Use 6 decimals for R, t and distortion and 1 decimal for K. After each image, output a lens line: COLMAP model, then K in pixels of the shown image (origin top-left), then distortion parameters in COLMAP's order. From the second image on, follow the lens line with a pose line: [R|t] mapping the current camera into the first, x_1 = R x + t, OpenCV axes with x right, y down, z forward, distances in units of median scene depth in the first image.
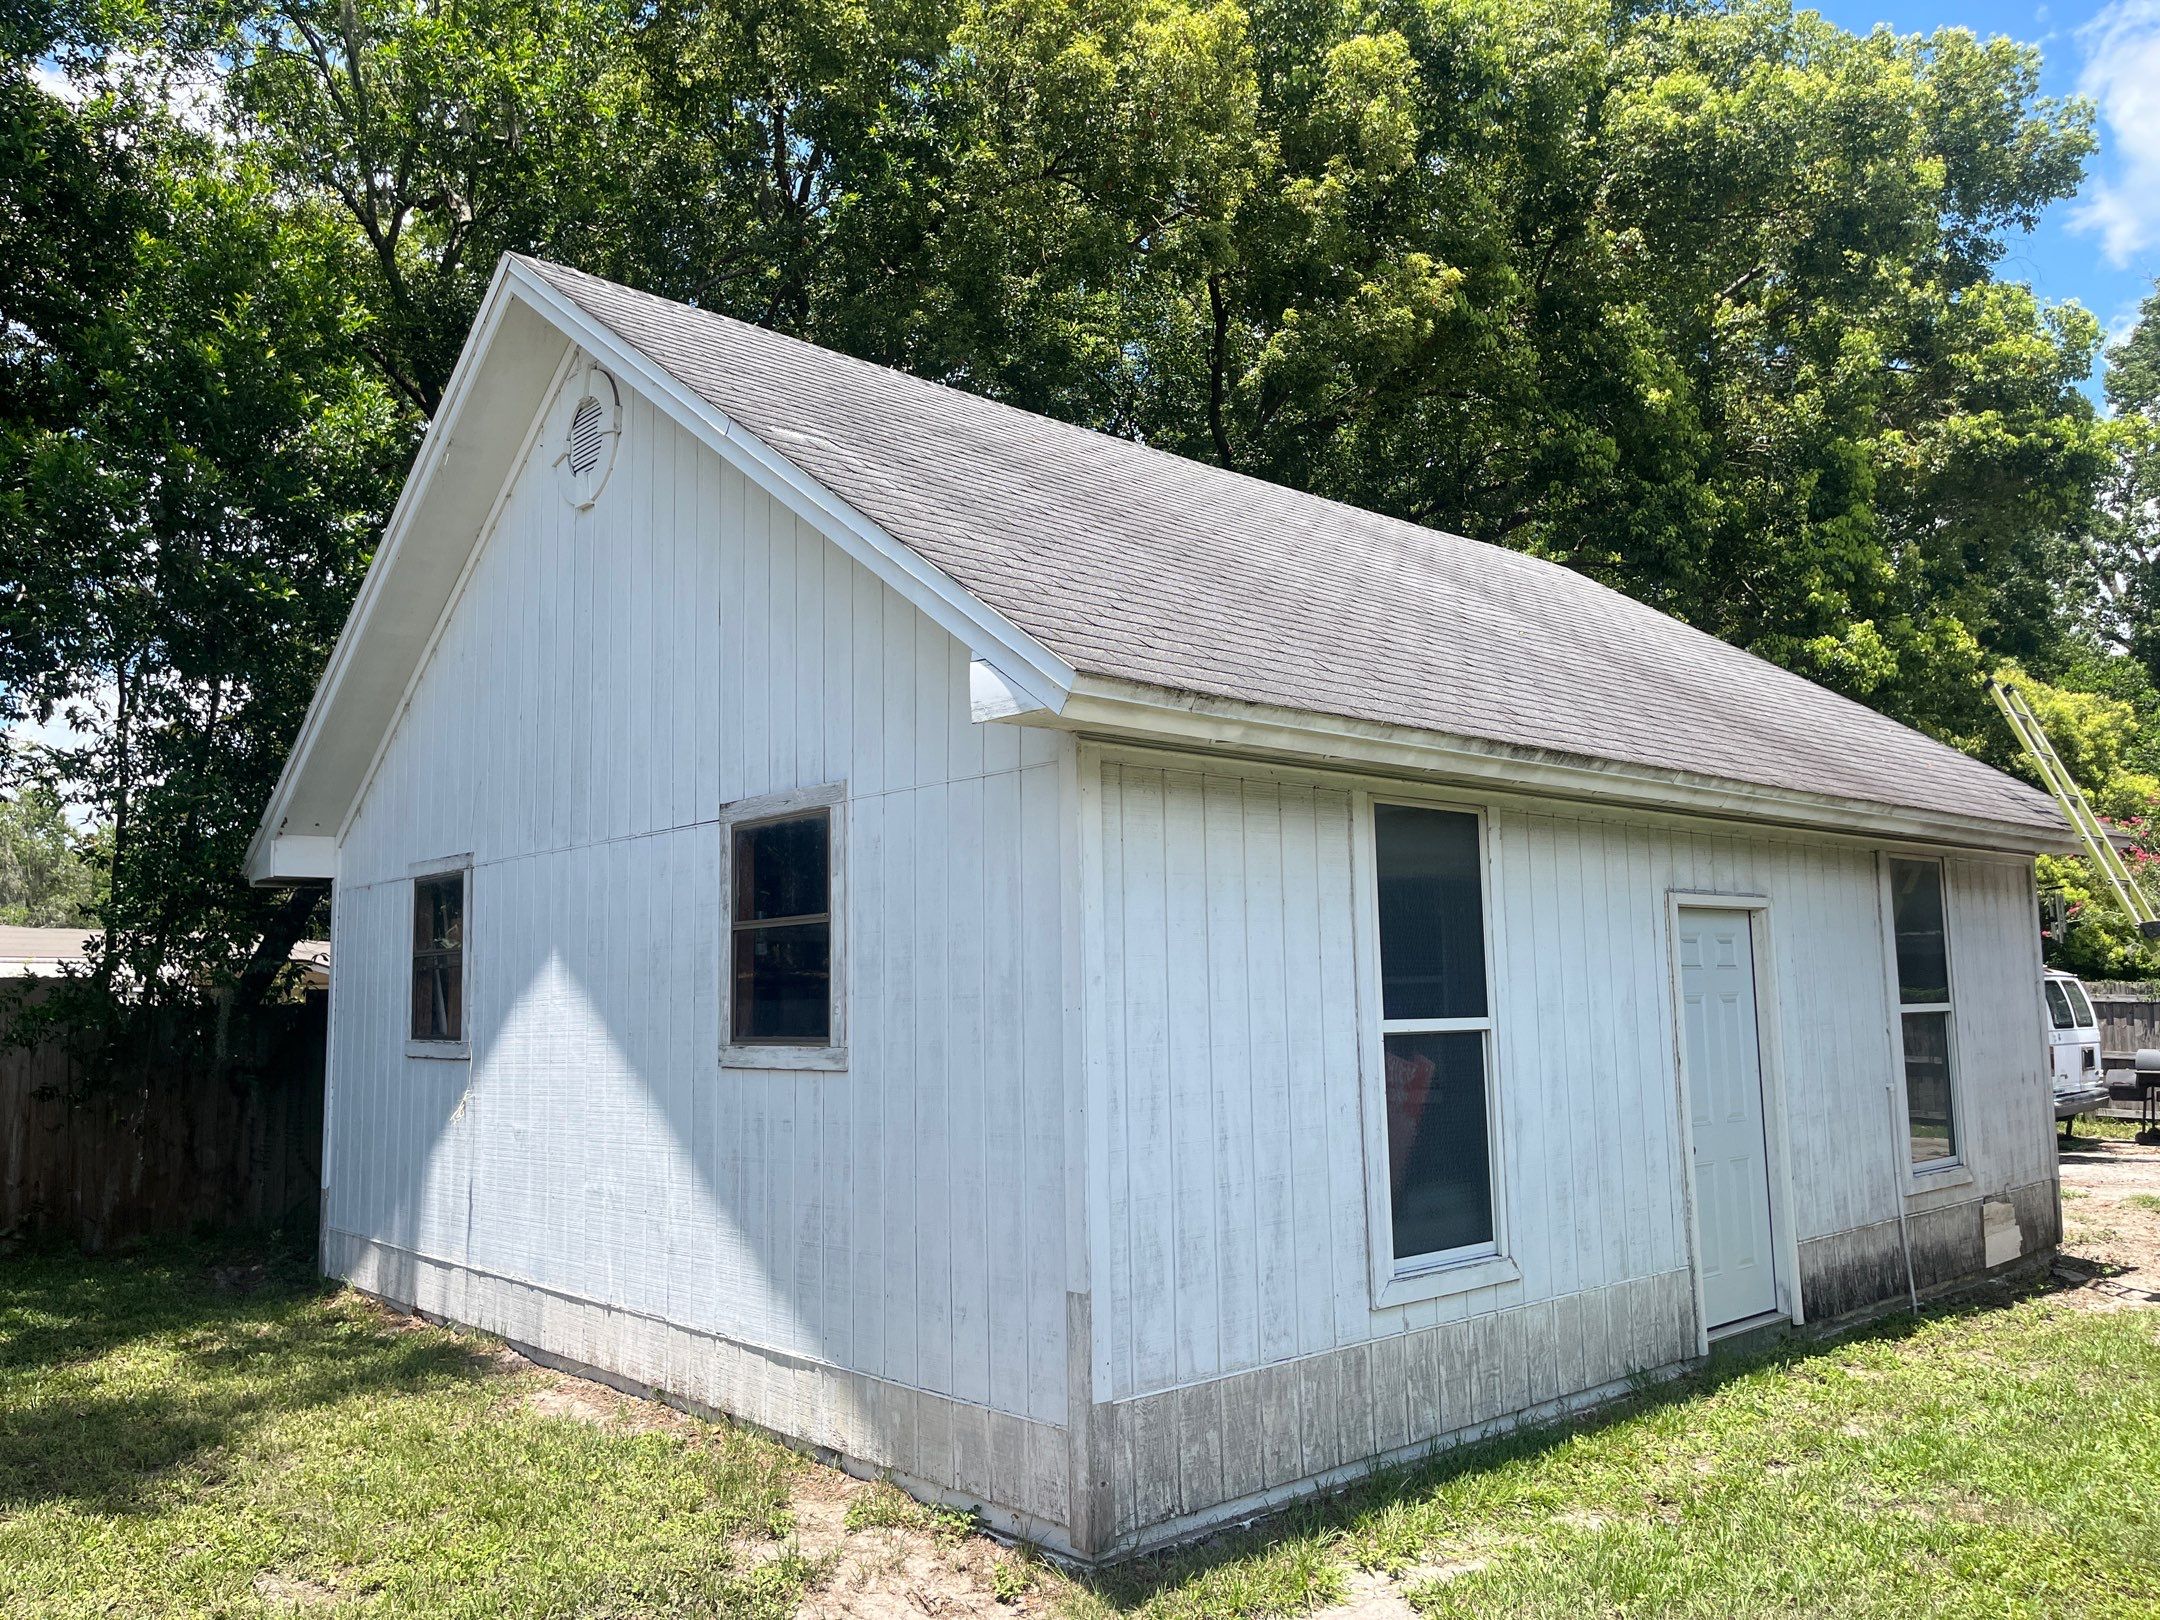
lens RADIAL K [[1616.0, 0, 1105.0], [0, 1616.0, 802.6], [0, 0, 1]] dist [0.034634, 0.000146]
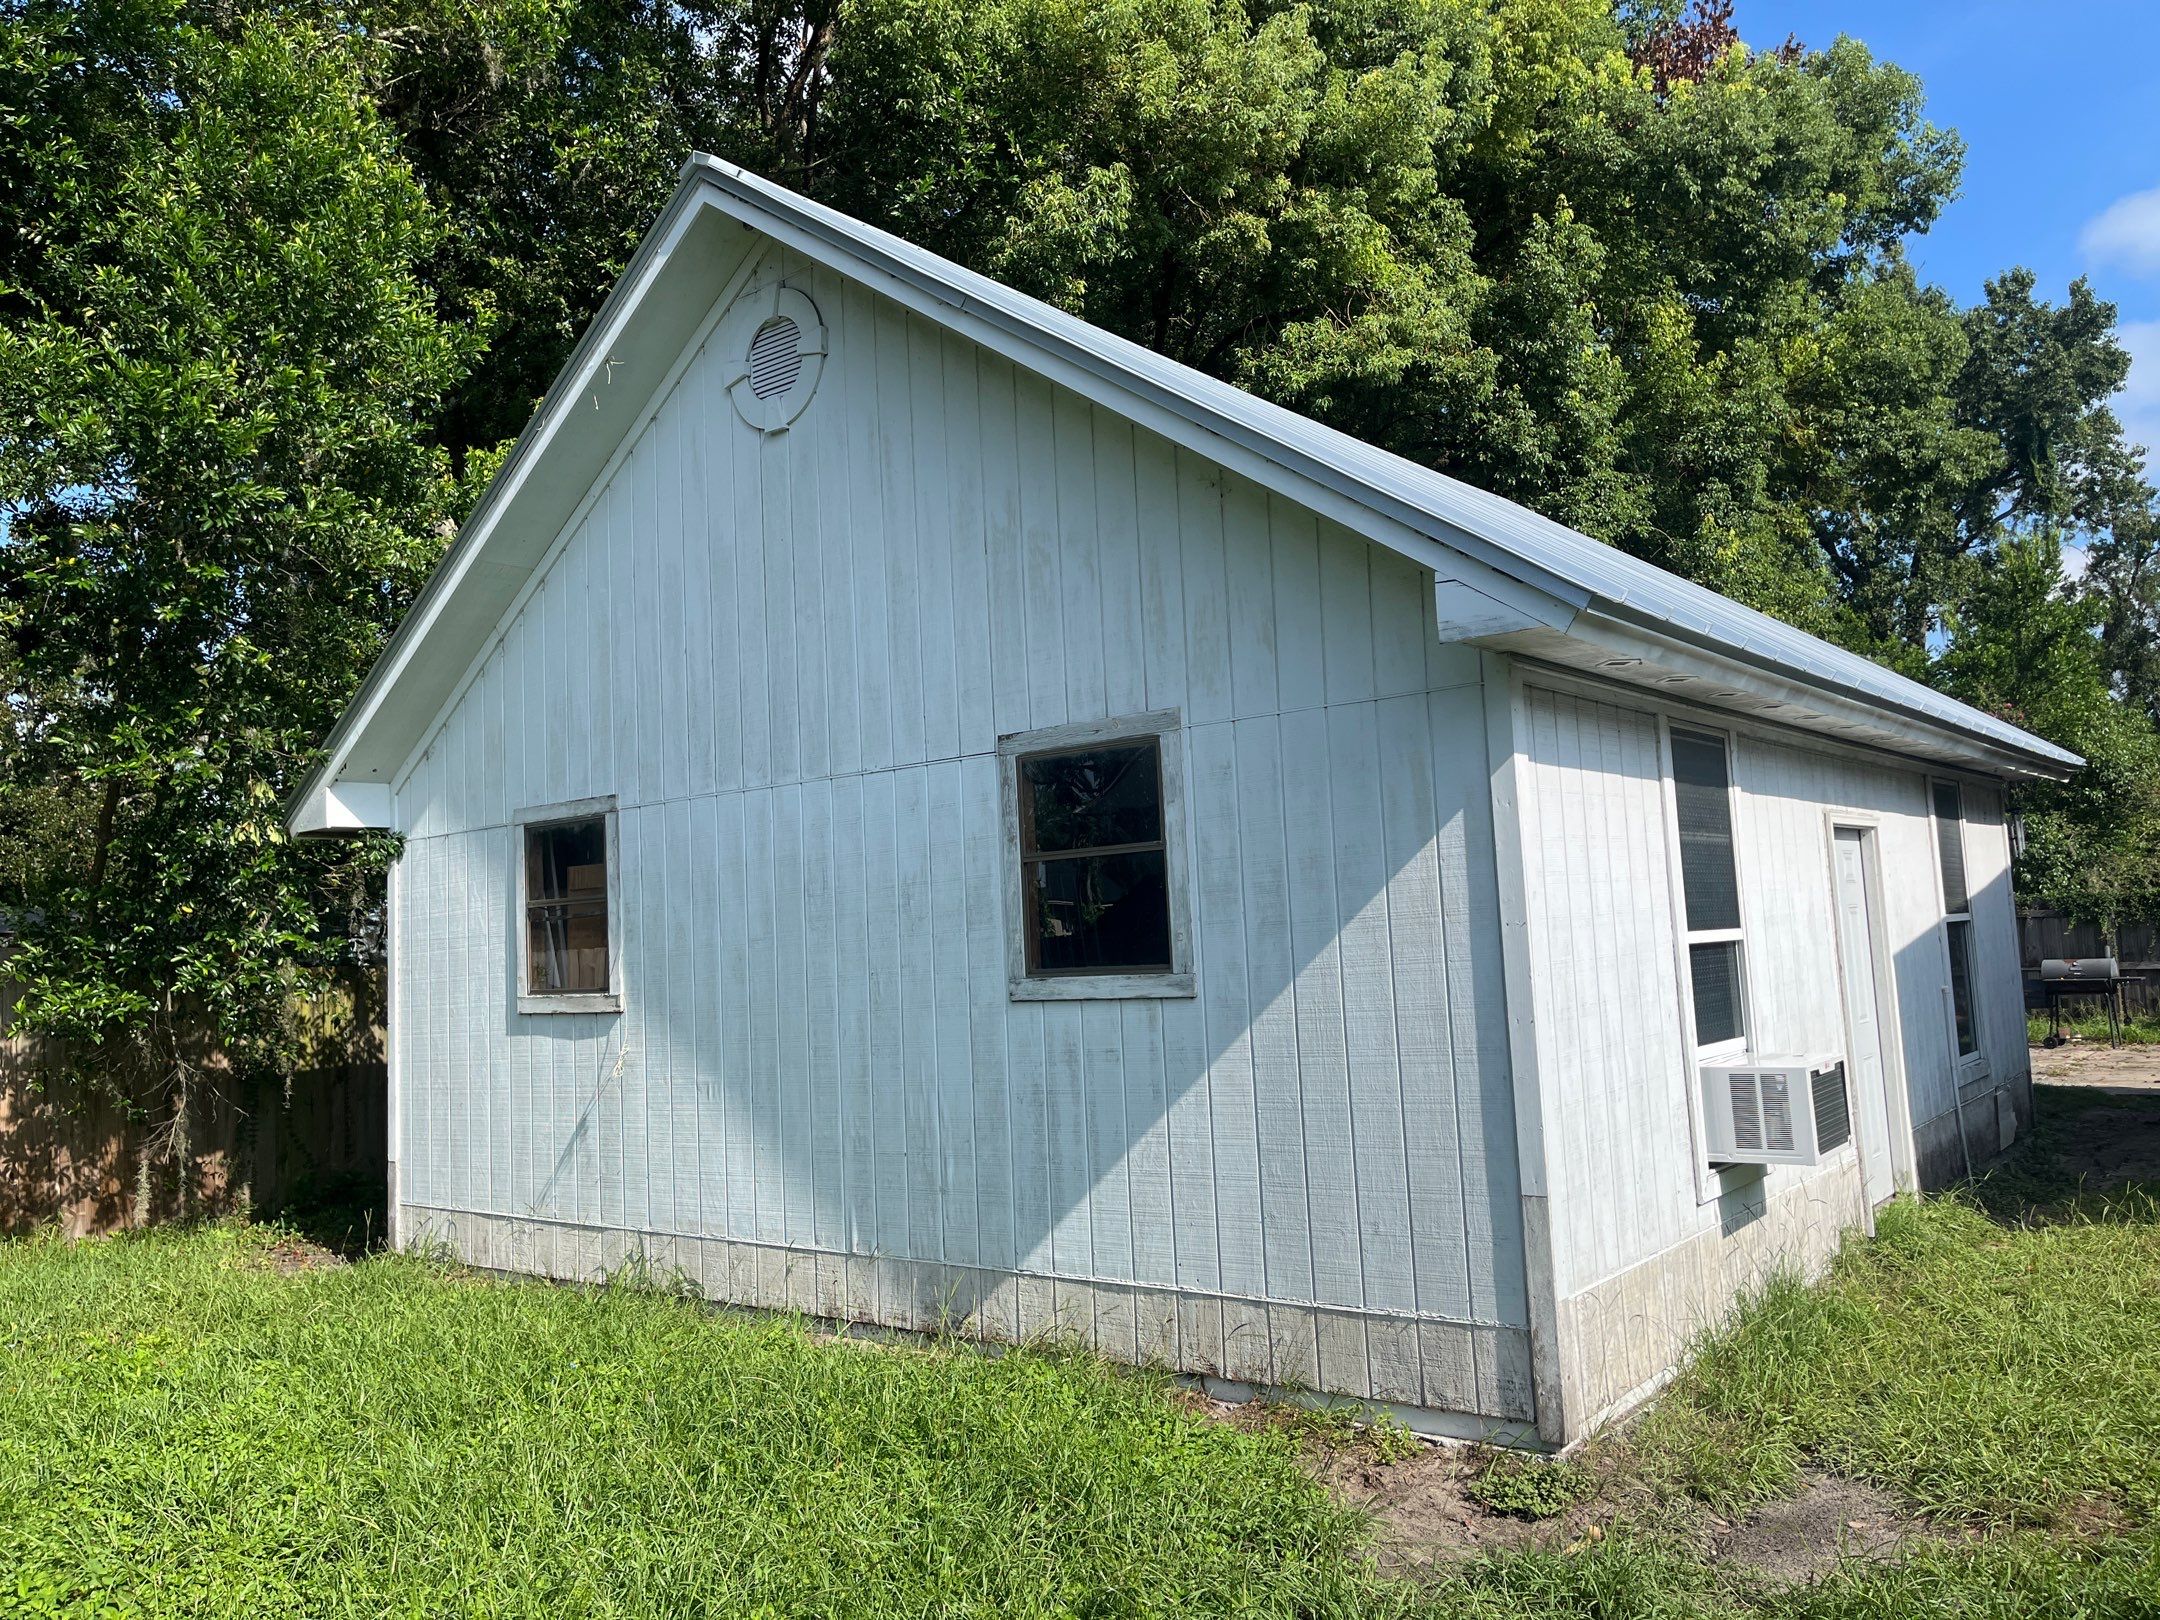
lens RADIAL K [[1637.0, 0, 1078.9], [0, 1637.0, 768.4], [0, 0, 1]] dist [0.079082, -0.126293]
pose [[0.986162, -0.013671, 0.165221, -0.363429], [0.012153, 0.999874, 0.010196, 0.011506], [-0.165340, -0.008047, 0.986204, 0.007796]]
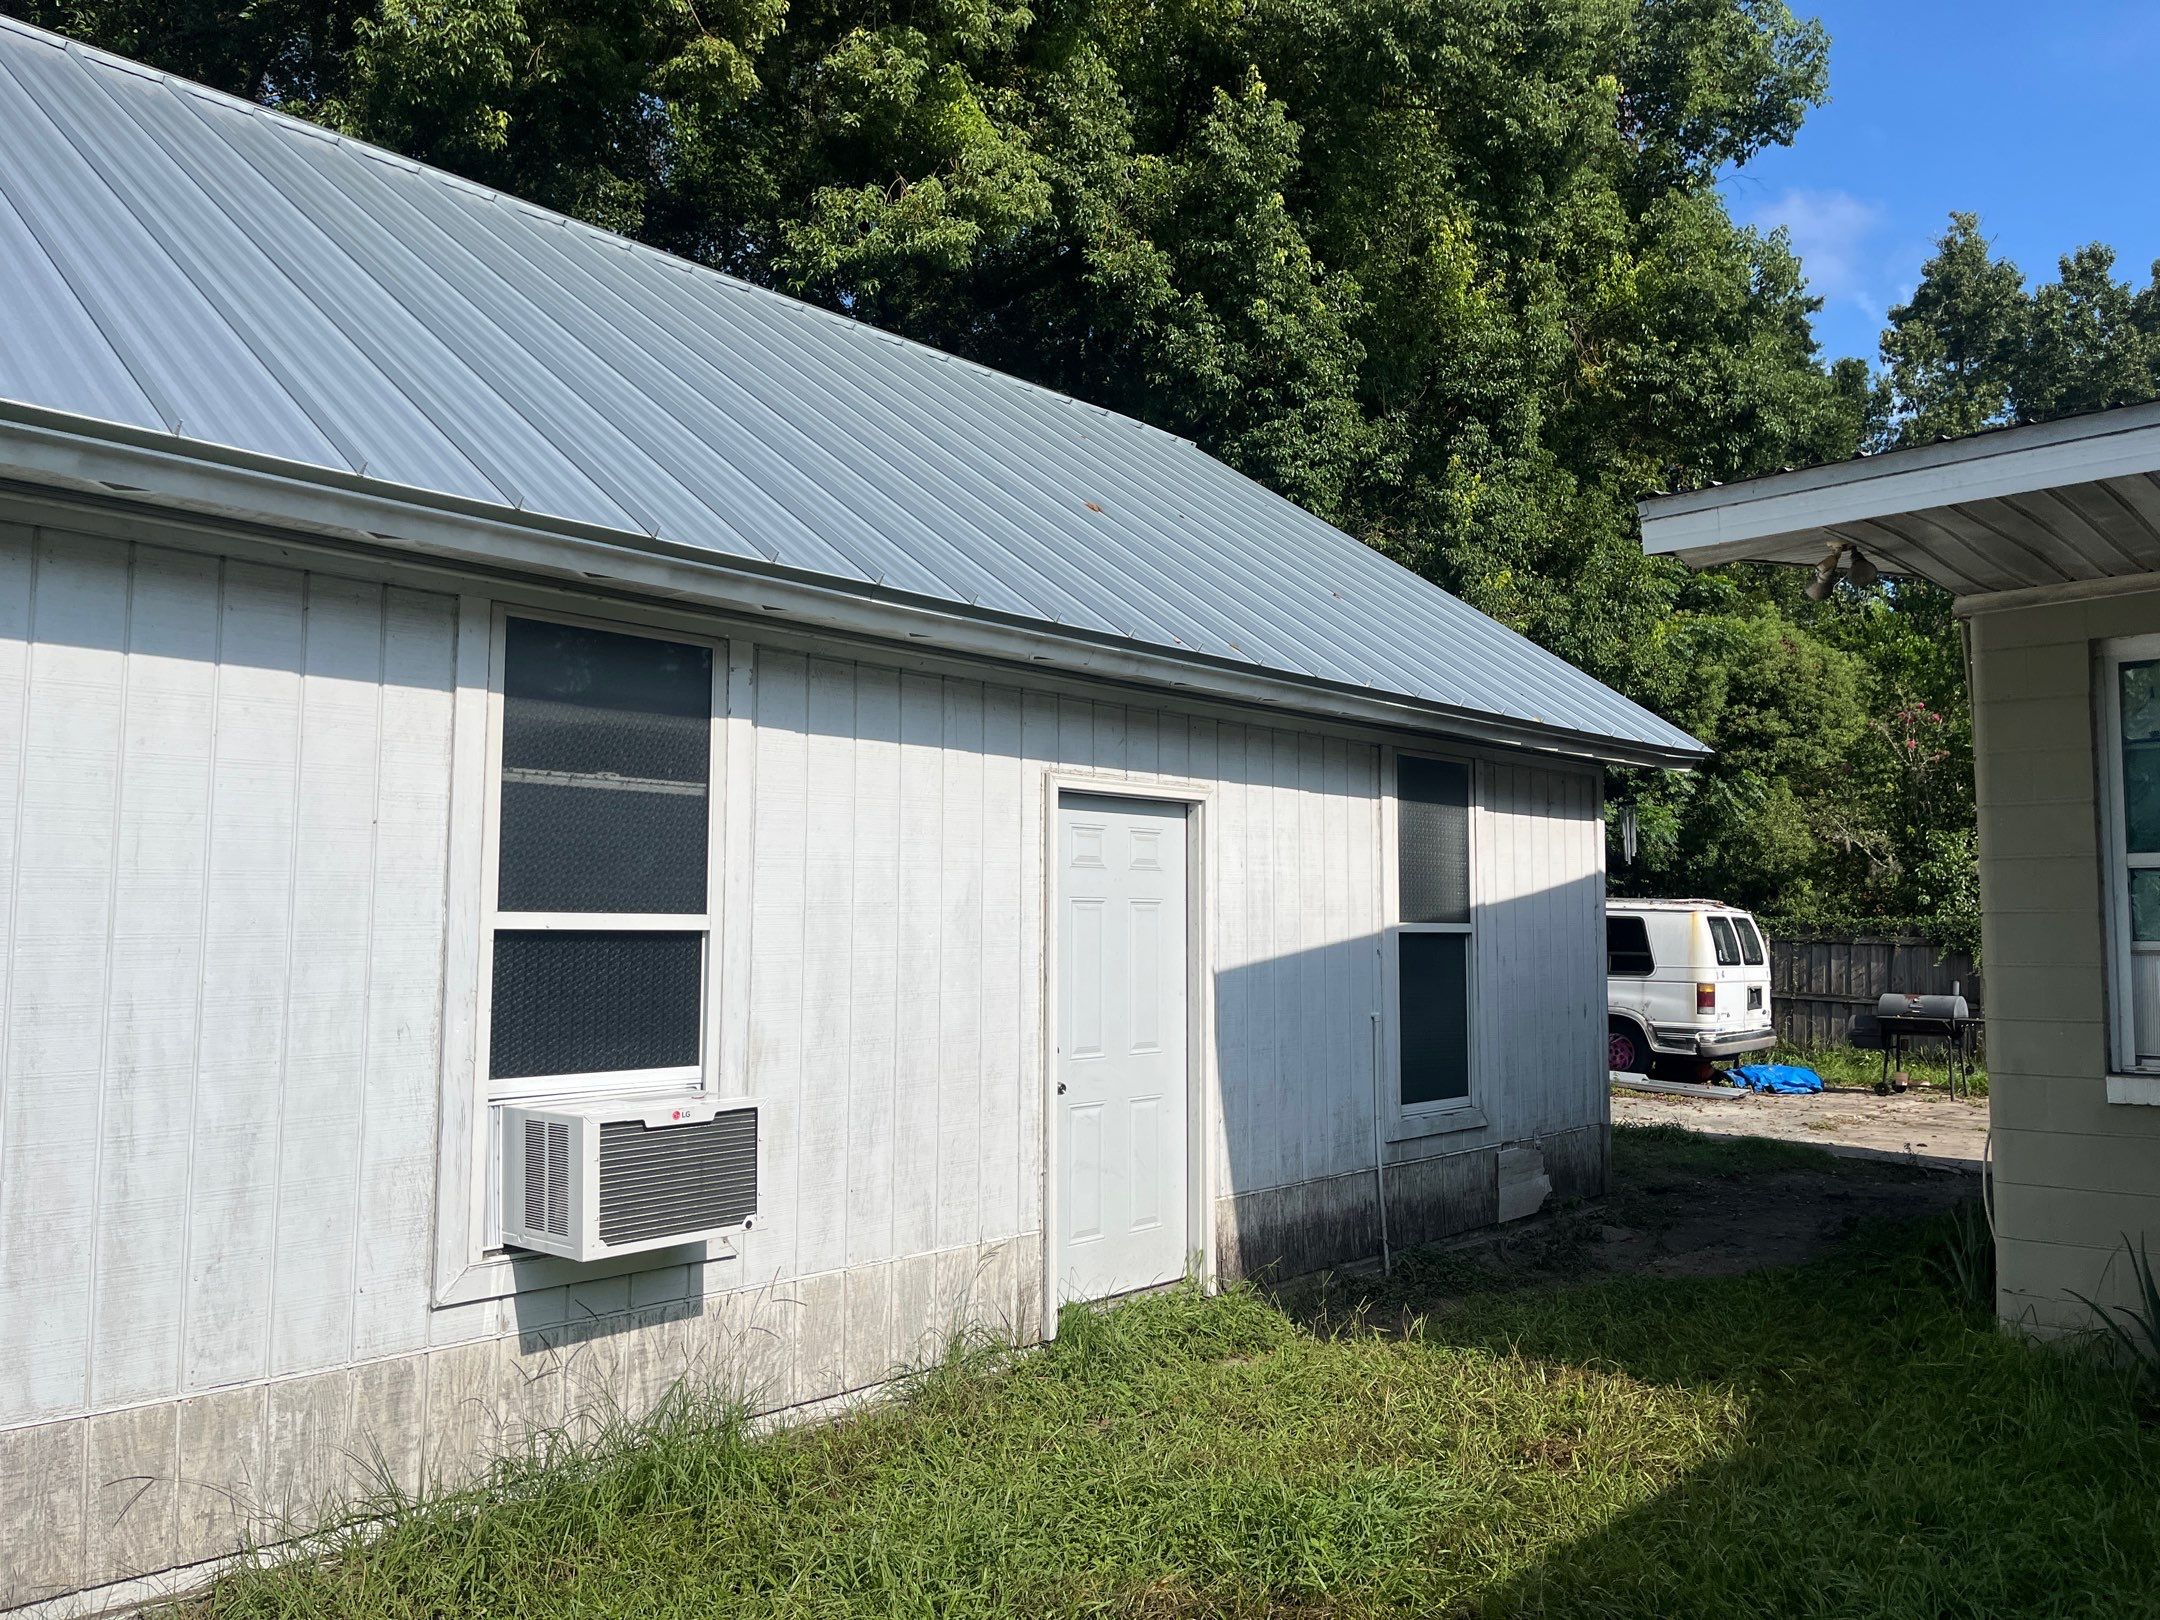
lens RADIAL K [[1616.3, 0, 1101.3], [0, 1616.3, 800.4], [0, 0, 1]] dist [0.075261, -0.089571]
pose [[0.994876, 0.030173, 0.096499, 0.341349], [-0.034187, 0.998606, 0.040215, 0.041745], [-0.095152, -0.043308, 0.994520, 0.225757]]
